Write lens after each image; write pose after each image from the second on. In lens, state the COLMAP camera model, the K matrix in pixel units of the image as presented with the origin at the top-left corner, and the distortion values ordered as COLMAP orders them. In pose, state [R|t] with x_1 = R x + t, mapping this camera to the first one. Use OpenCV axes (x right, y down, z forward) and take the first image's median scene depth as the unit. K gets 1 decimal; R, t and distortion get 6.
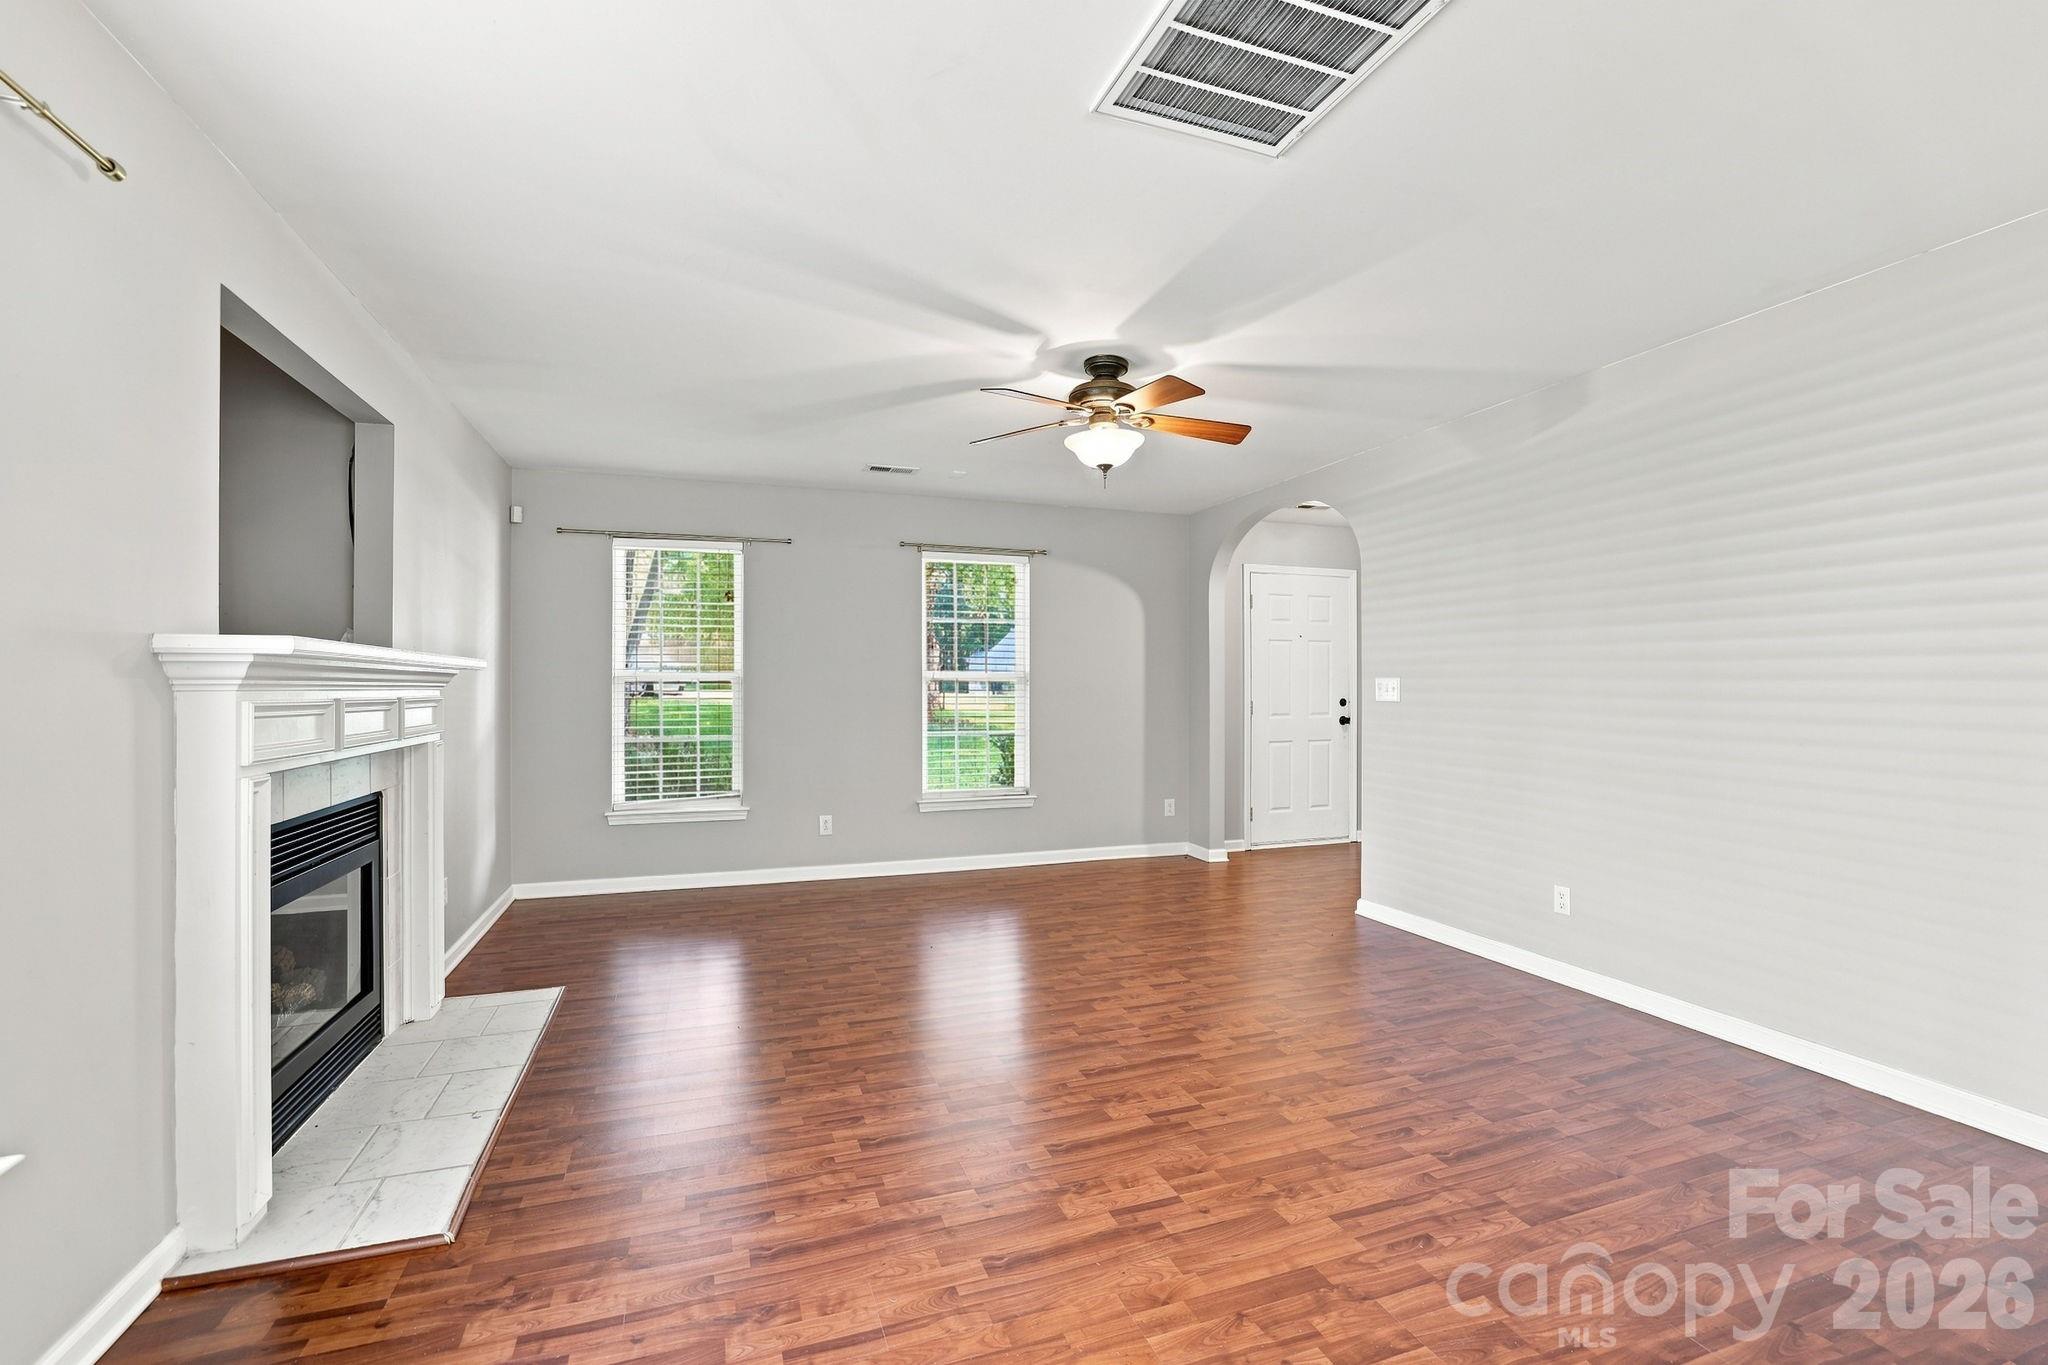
lens RADIAL K [[894.4, 0, 1018.4], [0, 894.4, 678.5], [0, 0, 1]] dist [-0.029321, 0.010183]
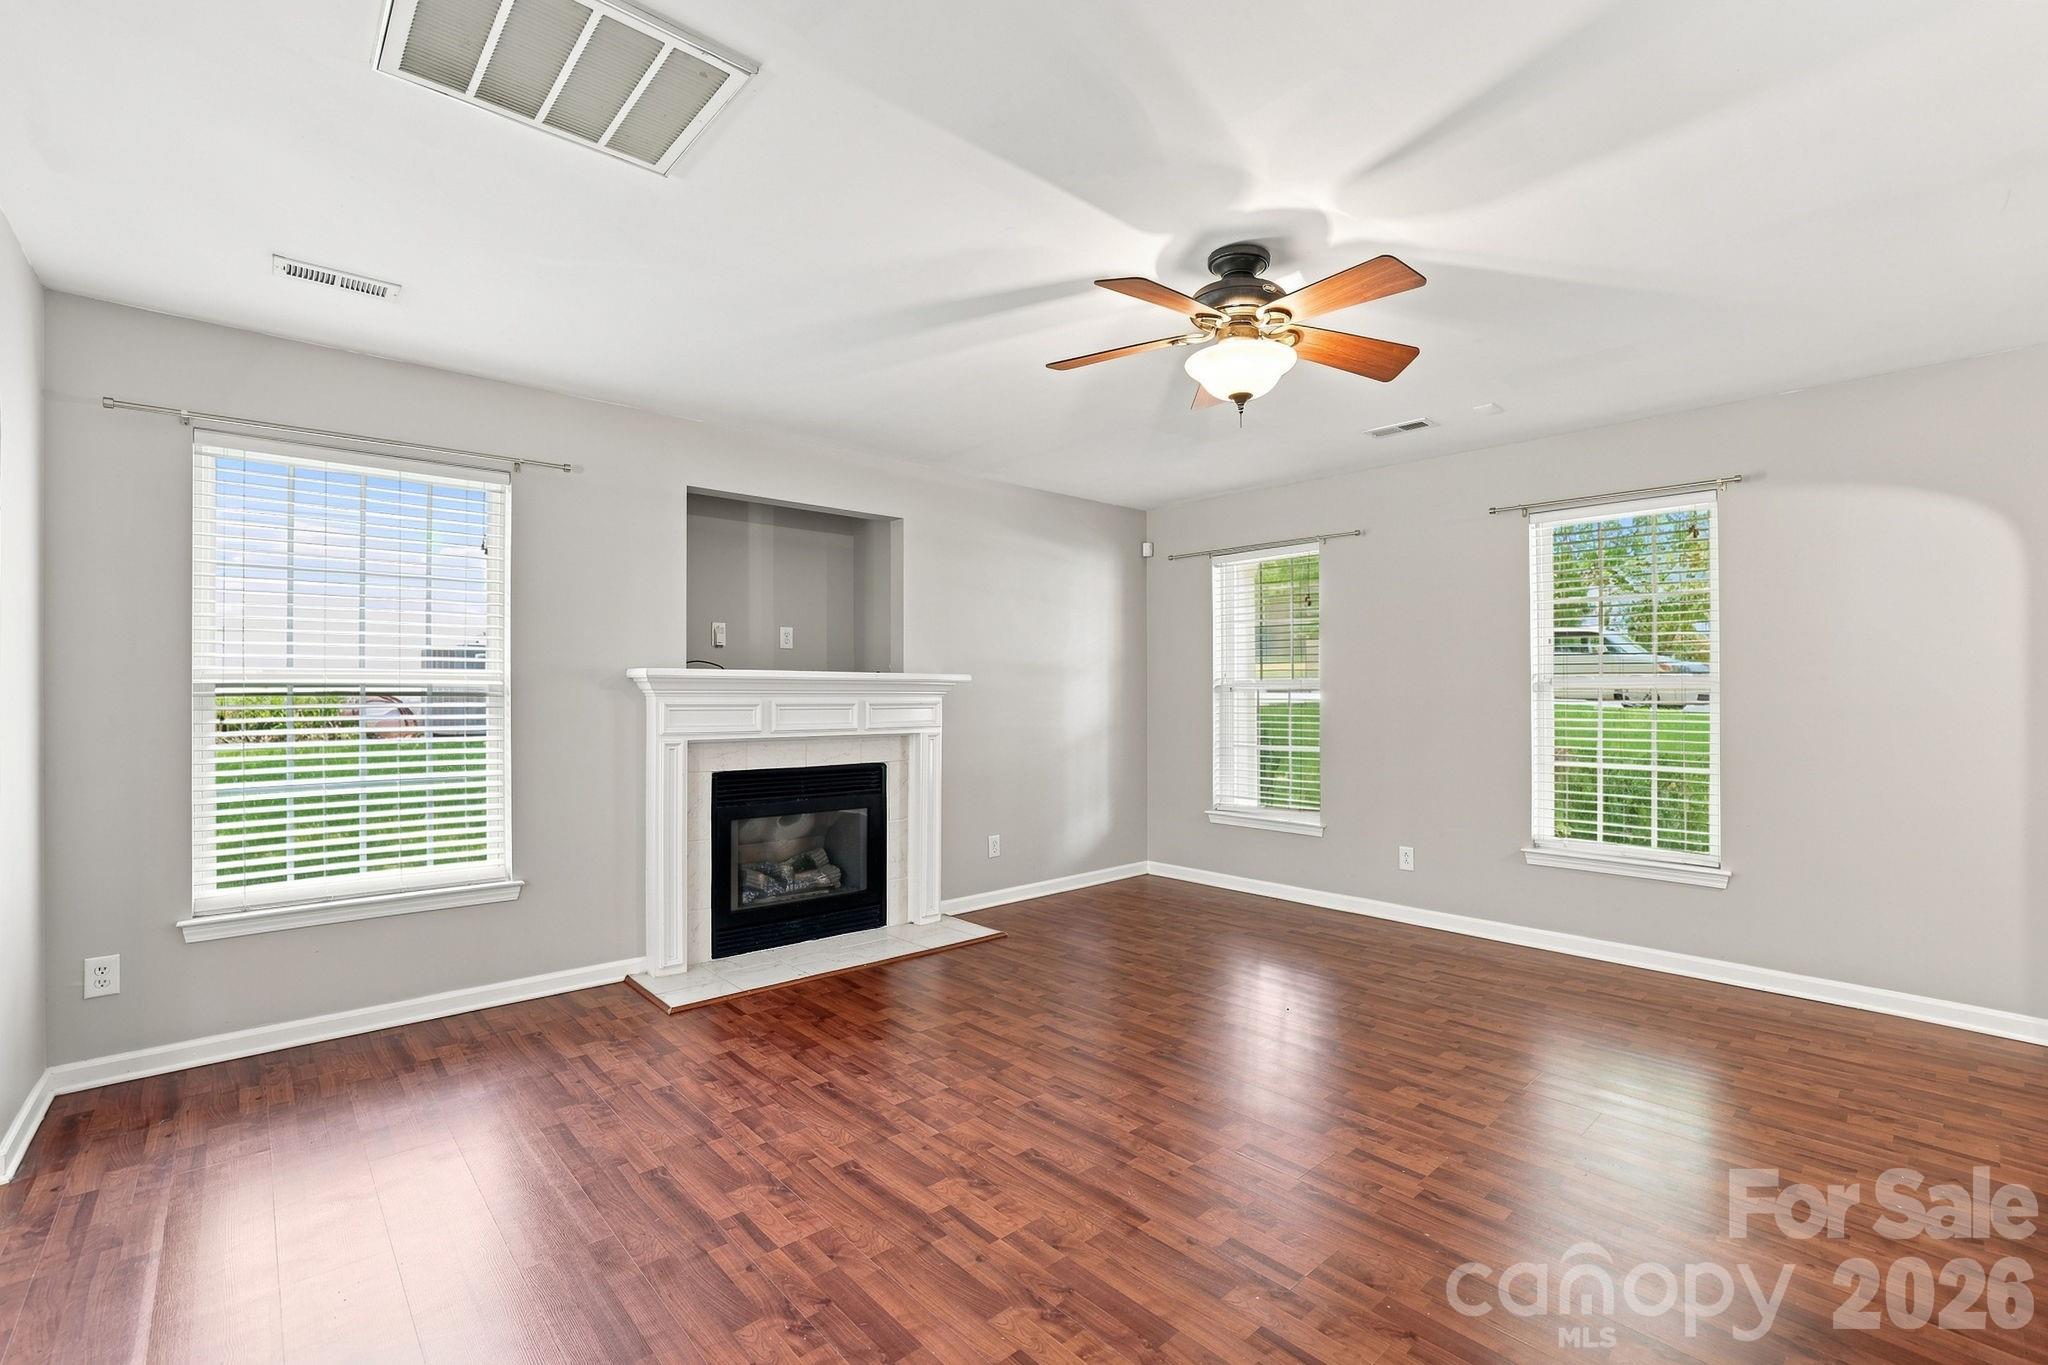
lens RADIAL K [[894.4, 0, 1014.1], [0, 894.4, 690.6], [0, 0, 1]] dist [-0.029321, 0.010183]
pose [[0.376258, 0.001514, -0.926514, 0.844649], [0.006171, 0.999972, 0.004139, -0.003191], [0.926494, -0.007275, 0.376238, 0.659694]]
